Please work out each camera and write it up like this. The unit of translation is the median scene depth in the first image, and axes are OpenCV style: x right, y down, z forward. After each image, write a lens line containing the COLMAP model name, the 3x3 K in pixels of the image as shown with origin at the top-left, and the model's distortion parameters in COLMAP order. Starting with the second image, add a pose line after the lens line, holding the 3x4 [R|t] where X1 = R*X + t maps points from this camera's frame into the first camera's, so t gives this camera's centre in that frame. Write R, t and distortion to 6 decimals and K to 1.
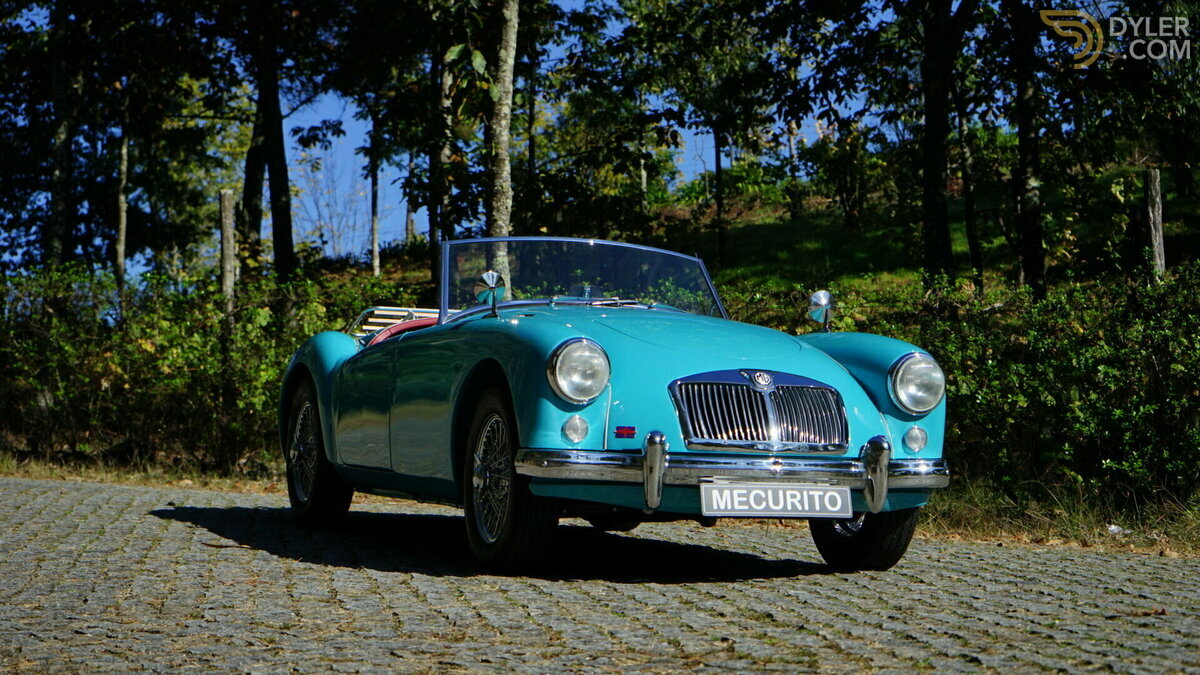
lens RADIAL K [[2479.5, 0, 597.8], [0, 2479.5, 341.1], [0, 0, 1]] dist [-0.013919, 0.000000]
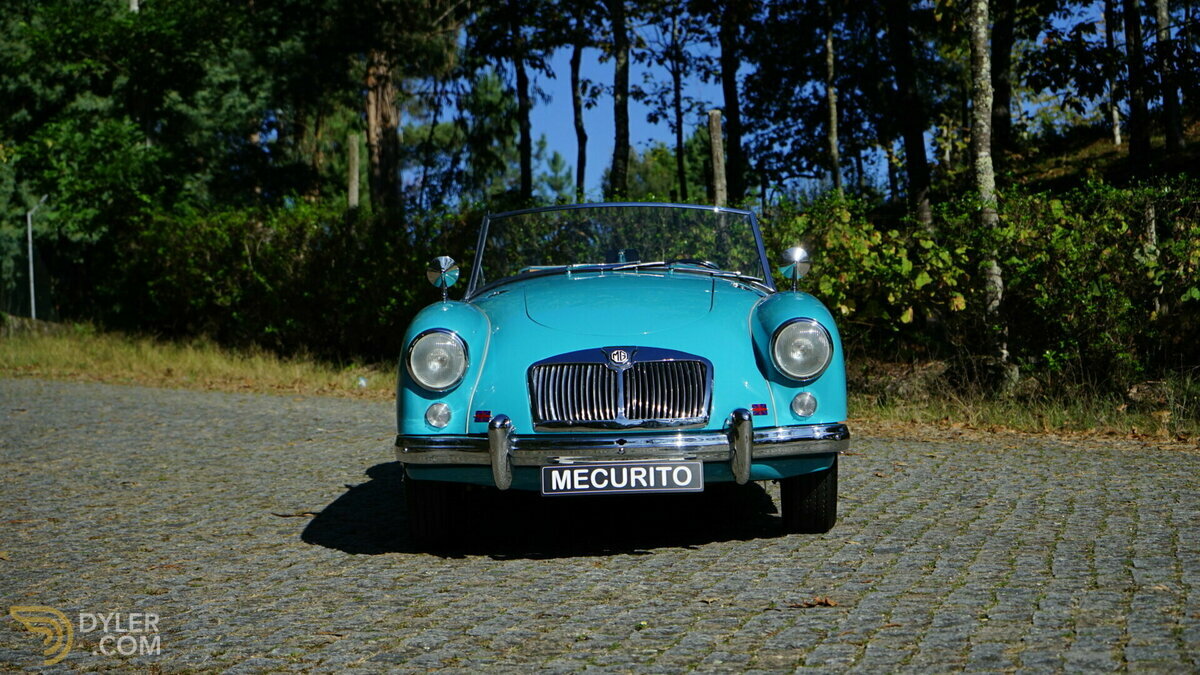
lens RADIAL K [[2479.5, 0, 606.4], [0, 2479.5, 333.6], [0, 0, 1]] dist [-0.013919, 0.000000]
pose [[0.939582, -0.048799, -0.338827, 0.412702], [0.066340, 0.996980, 0.040375, -0.036177], [0.335833, -0.060413, 0.939982, 0.044248]]
